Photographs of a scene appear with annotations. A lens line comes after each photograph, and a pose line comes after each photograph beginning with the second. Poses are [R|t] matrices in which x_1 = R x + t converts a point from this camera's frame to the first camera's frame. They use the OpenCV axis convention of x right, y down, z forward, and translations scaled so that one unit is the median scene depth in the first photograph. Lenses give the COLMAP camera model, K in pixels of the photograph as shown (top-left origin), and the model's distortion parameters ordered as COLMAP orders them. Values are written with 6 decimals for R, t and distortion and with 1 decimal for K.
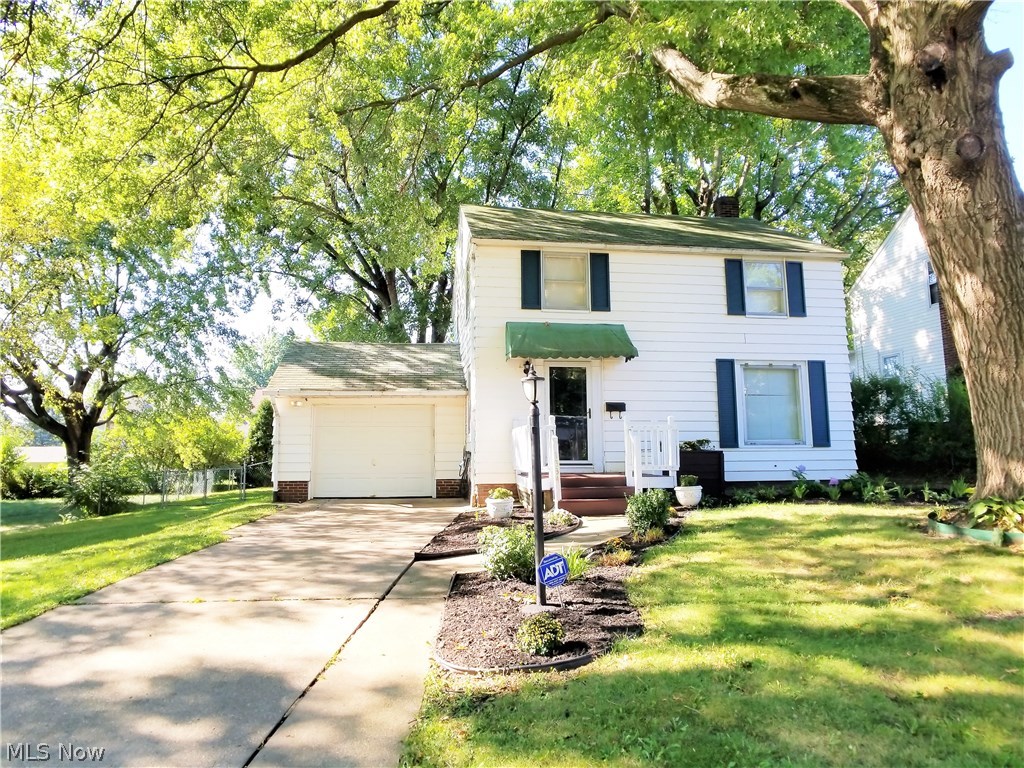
lens RADIAL K [[617.8, 0, 511.0], [0, 617.8, 382.7], [0, 0, 1]] dist [-0.043245, 0.018481]
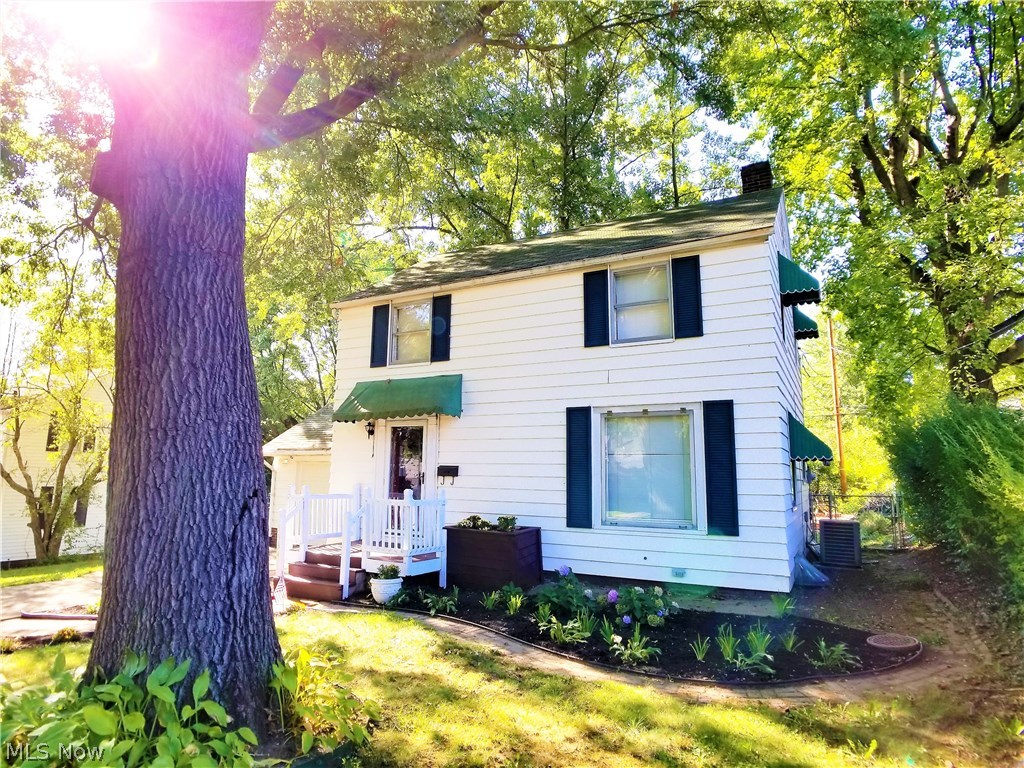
lens RADIAL K [[617.8, 0, 512.3], [0, 617.8, 379.2], [0, 0, 1]] dist [-0.043245, 0.018481]
pose [[0.798221, -0.076839, -0.597443, 0.734964], [0.051716, 0.996910, -0.059120, -0.032032], [0.600140, 0.016293, 0.799729, 0.347287]]
